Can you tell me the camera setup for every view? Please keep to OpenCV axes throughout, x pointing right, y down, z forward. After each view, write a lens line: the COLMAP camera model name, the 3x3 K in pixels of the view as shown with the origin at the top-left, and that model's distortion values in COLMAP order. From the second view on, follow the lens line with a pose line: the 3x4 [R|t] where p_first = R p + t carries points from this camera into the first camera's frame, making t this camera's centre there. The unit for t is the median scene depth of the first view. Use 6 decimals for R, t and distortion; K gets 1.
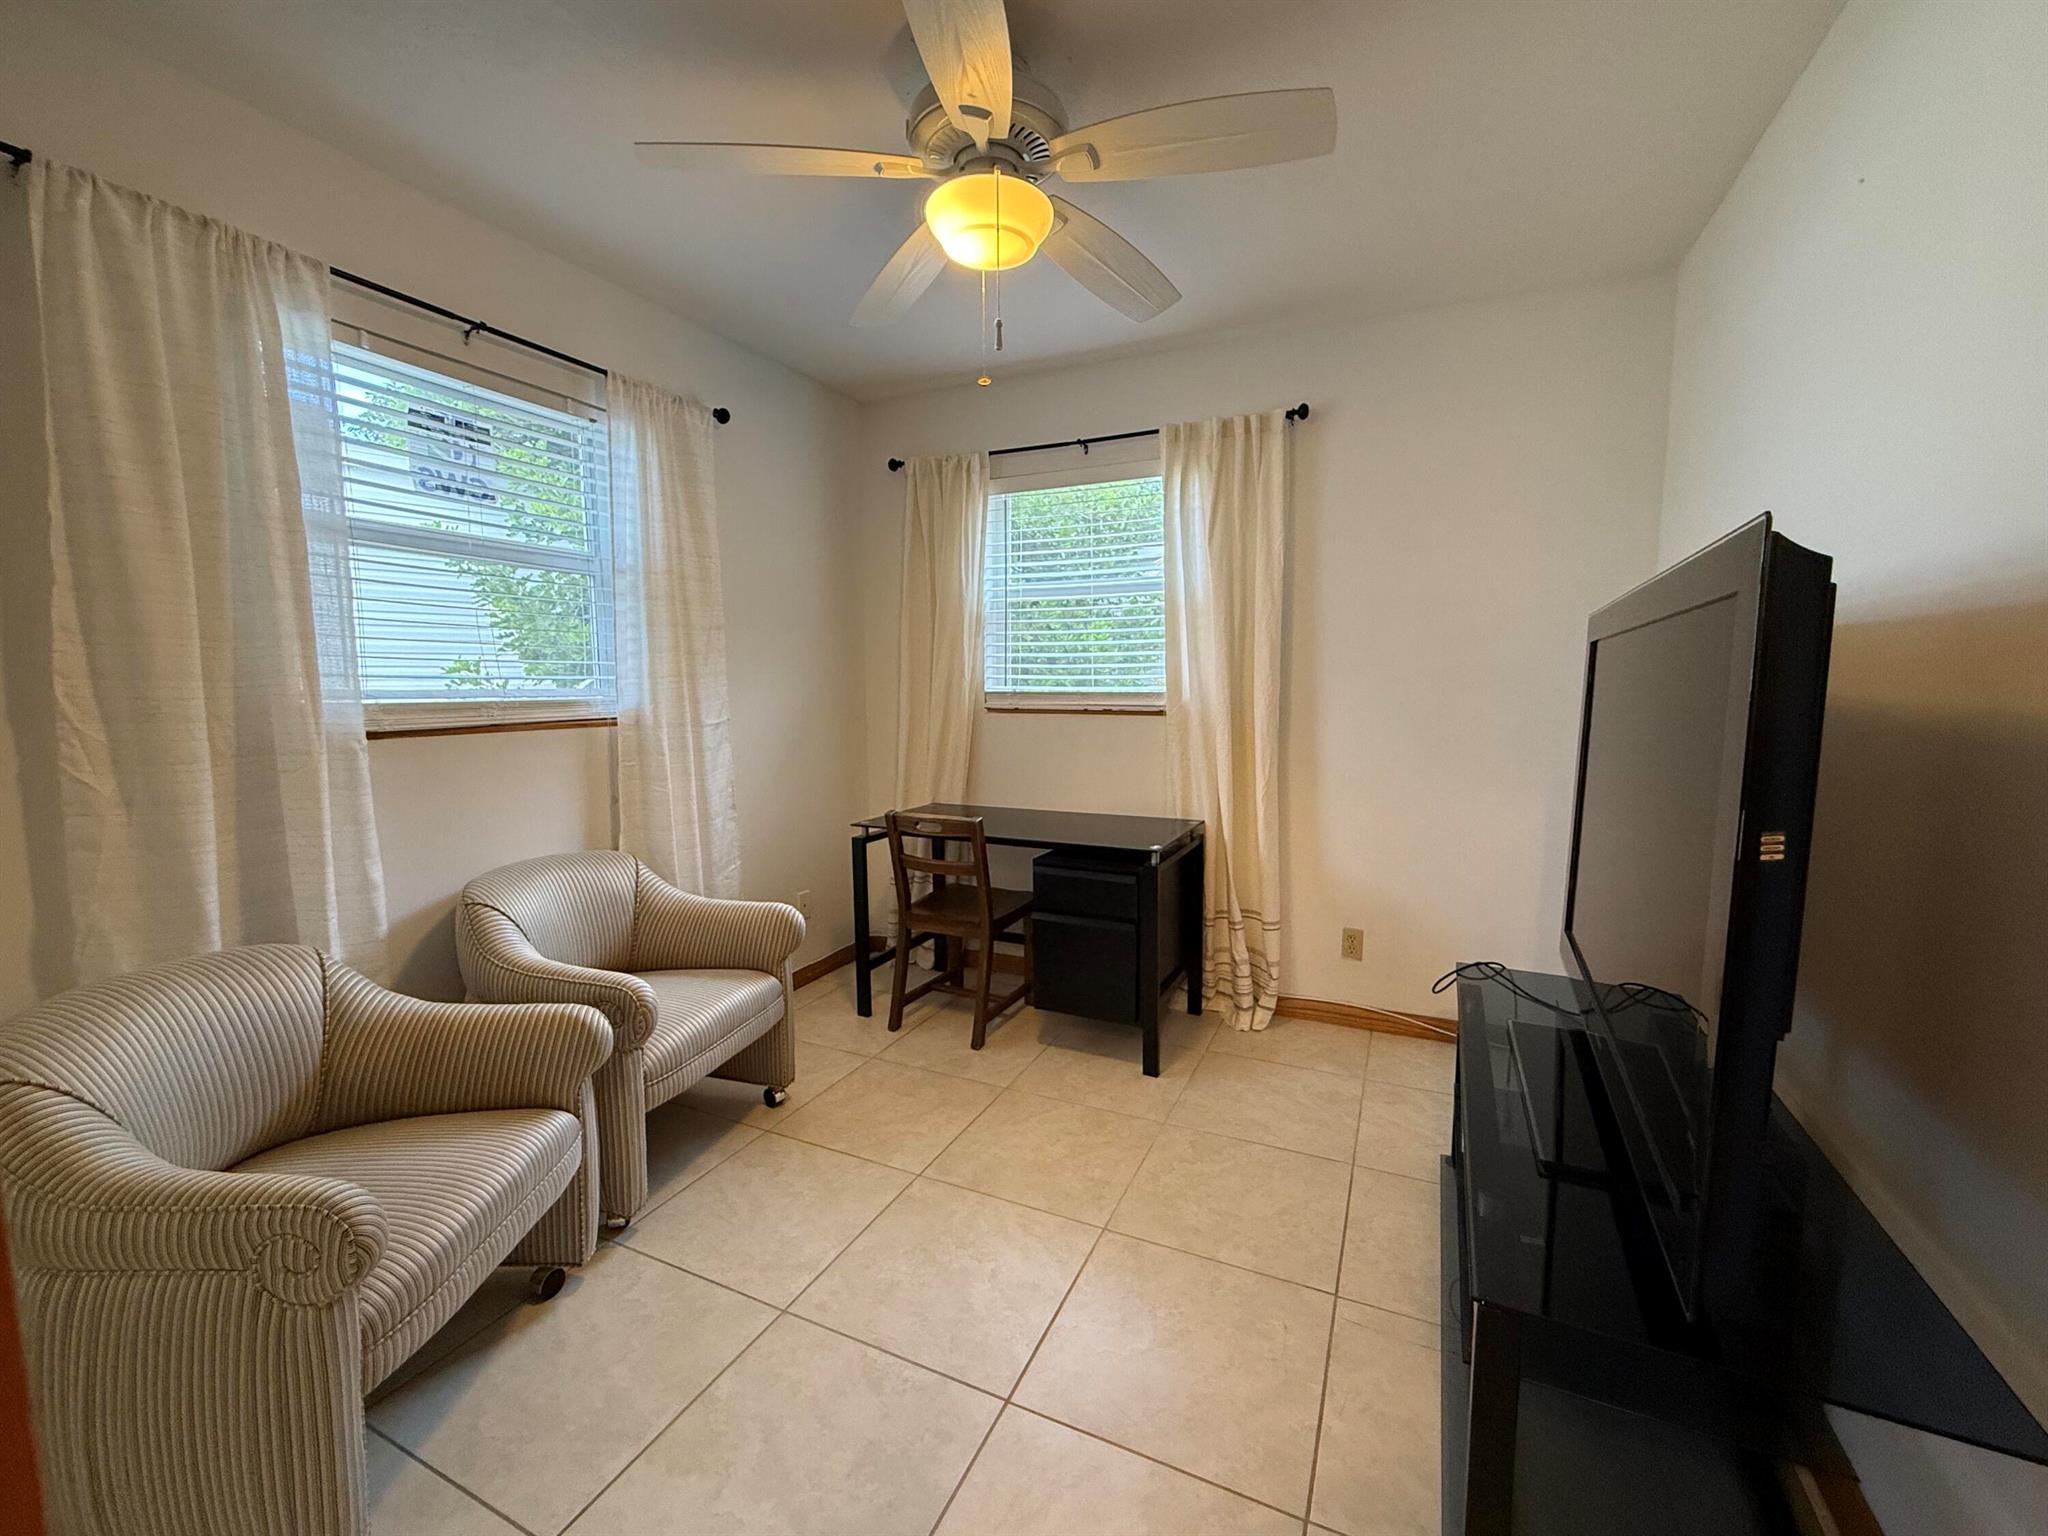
lens RADIAL K [[820.7, 0, 1027.1], [0, 820.7, 768.3], [0, 0, 1]] dist [0.000500, 0.000354]
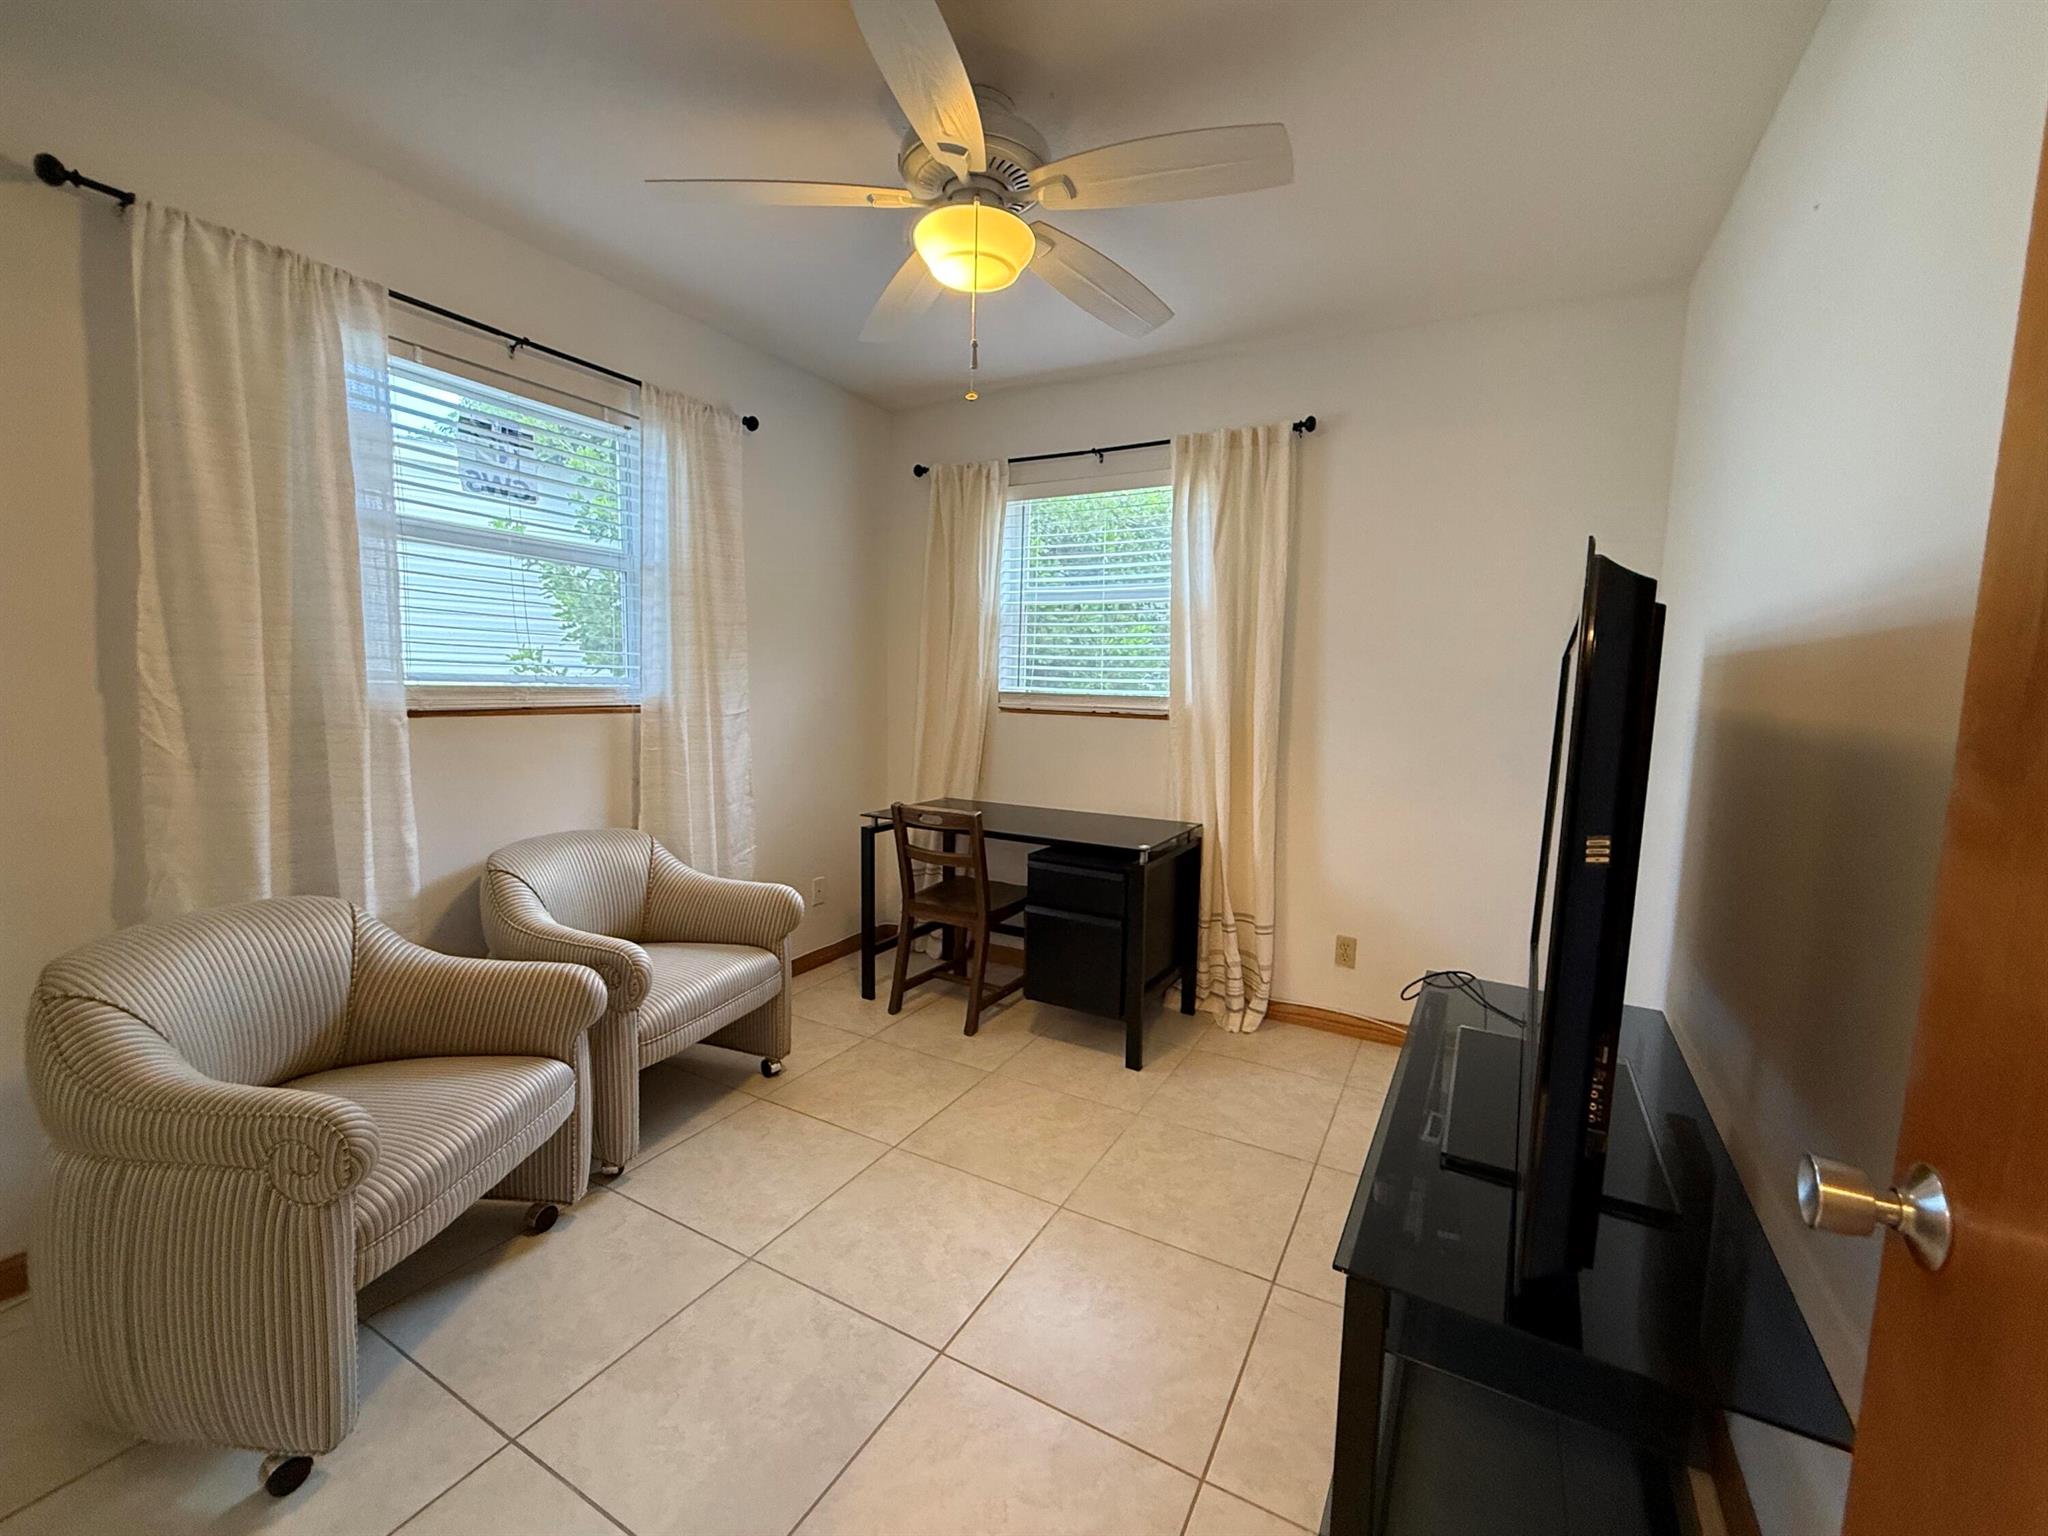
lens RADIAL K [[817.9, 0, 1024.0], [0, 817.9, 768.0], [0, 0, 1]] dist [0.000272, 0.000314]
pose [[0.997440, 0.034357, -0.062717, 0.092923], [-0.034545, 0.999401, -0.001912, 0.006779], [0.062613, 0.004074, 0.998030, -0.043928]]
